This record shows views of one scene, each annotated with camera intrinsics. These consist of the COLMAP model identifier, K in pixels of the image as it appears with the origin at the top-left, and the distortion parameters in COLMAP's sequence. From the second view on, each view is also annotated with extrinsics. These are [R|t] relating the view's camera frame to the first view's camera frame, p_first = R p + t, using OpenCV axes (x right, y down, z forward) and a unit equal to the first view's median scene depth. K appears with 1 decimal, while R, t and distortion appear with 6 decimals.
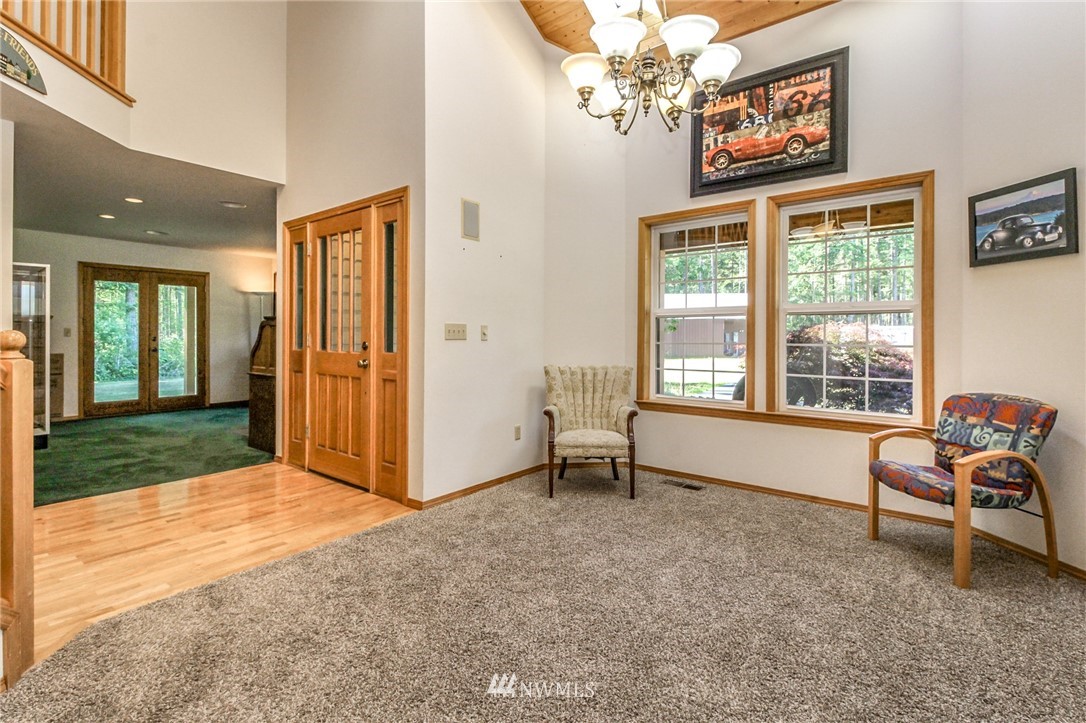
lens RADIAL K [[503.2, 0, 548.1], [0, 503.2, 337.2], [0, 0, 1]] dist [0.001530, -0.000177]
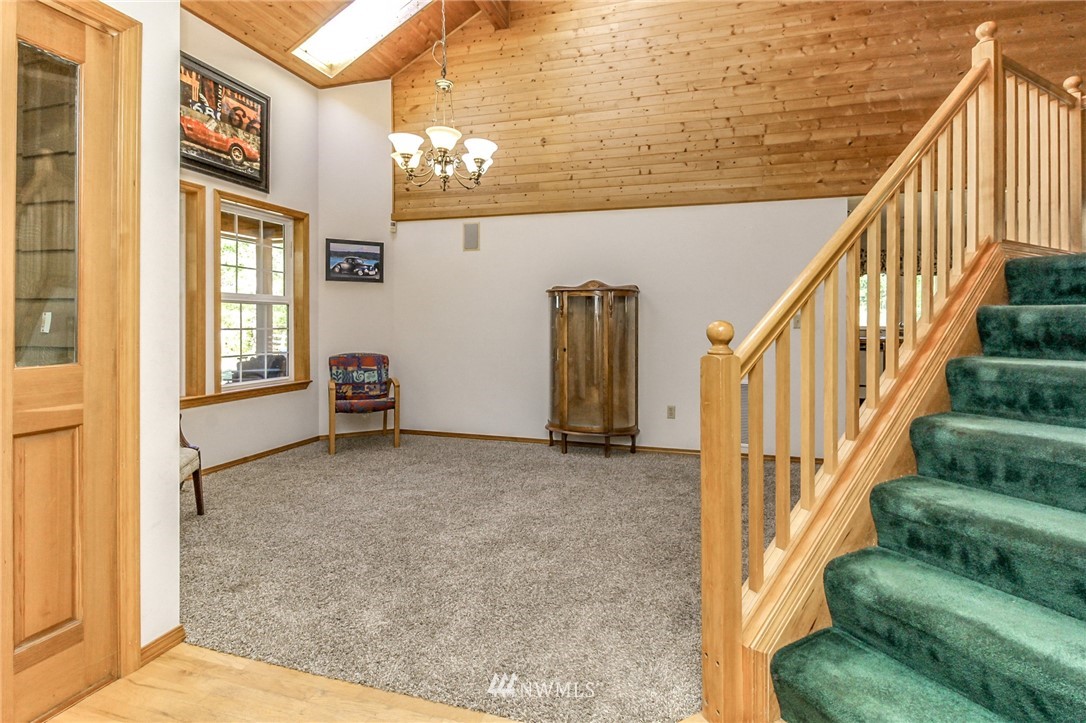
lens RADIAL K [[503.2, 0, 555.6], [0, 503.2, 317.9], [0, 0, 1]] dist [0.001530, -0.000177]
pose [[-0.363688, 0.004169, 0.931511, -0.859527], [0.000462, 0.999991, -0.004295, -0.005506], [-0.931521, -0.001132, -0.363687, 0.775132]]
